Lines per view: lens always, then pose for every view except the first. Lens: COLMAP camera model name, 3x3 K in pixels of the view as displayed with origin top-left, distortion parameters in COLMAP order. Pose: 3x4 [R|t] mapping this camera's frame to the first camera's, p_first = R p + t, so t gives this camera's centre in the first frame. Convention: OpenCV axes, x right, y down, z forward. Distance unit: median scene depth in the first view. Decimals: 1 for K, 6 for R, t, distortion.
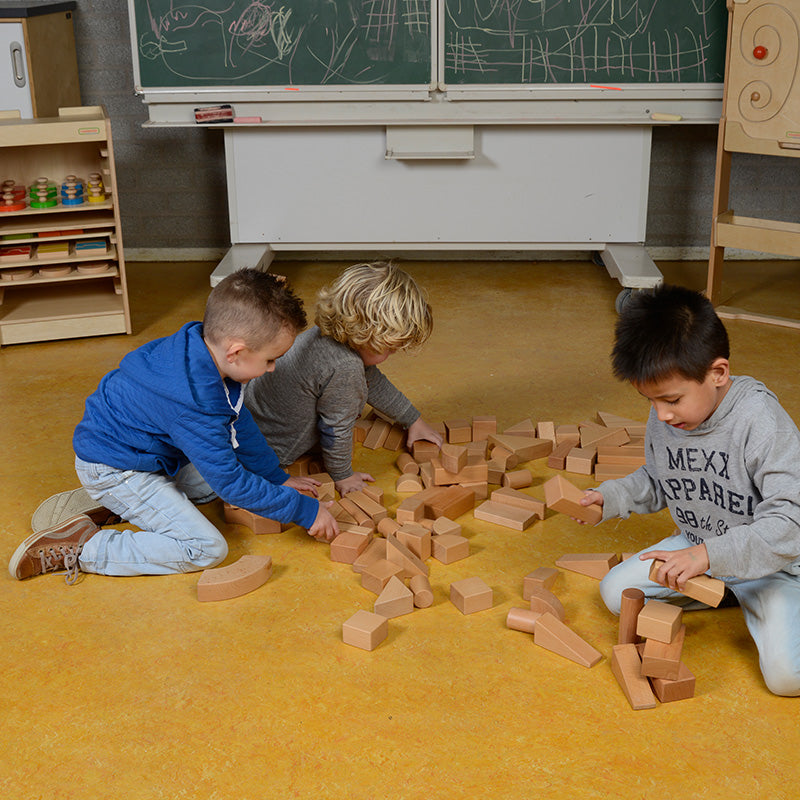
lens RADIAL K [[1184.0, 0, 408.0], [0, 1184.0, 399.8], [0, 0, 1]] dist [-0.094832, 0.190614]
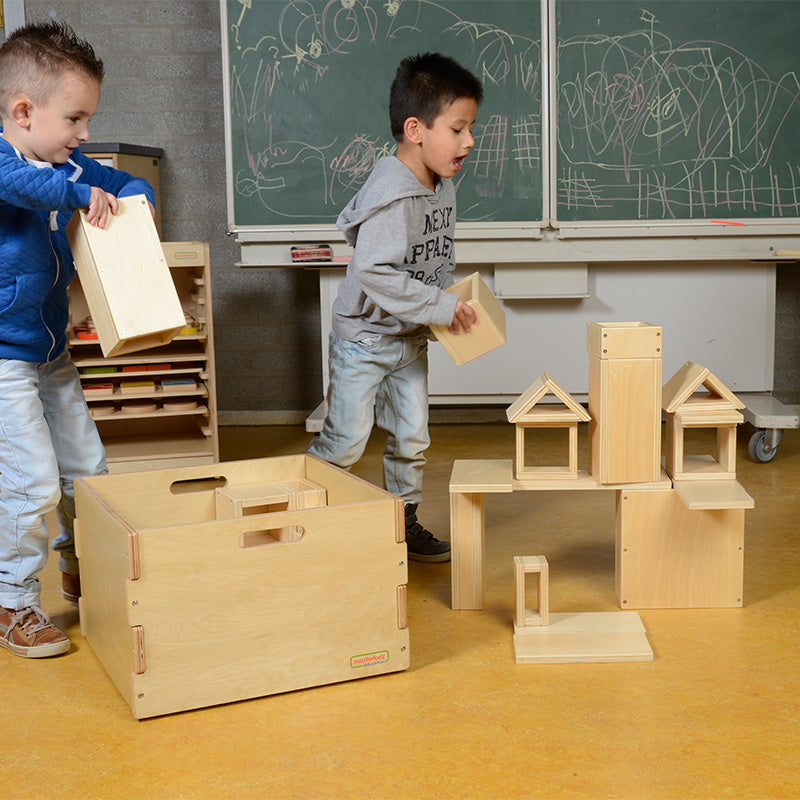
lens RADIAL K [[1331.6, 0, 471.0], [0, 1331.6, 403.0], [0, 0, 1]] dist [-0.037638, 0.123758]
pose [[0.999898, -0.004731, 0.013454, -0.053828], [0.007600, 0.975038, -0.221907, 0.113264], [-0.012068, 0.221987, 0.974975, -0.011746]]
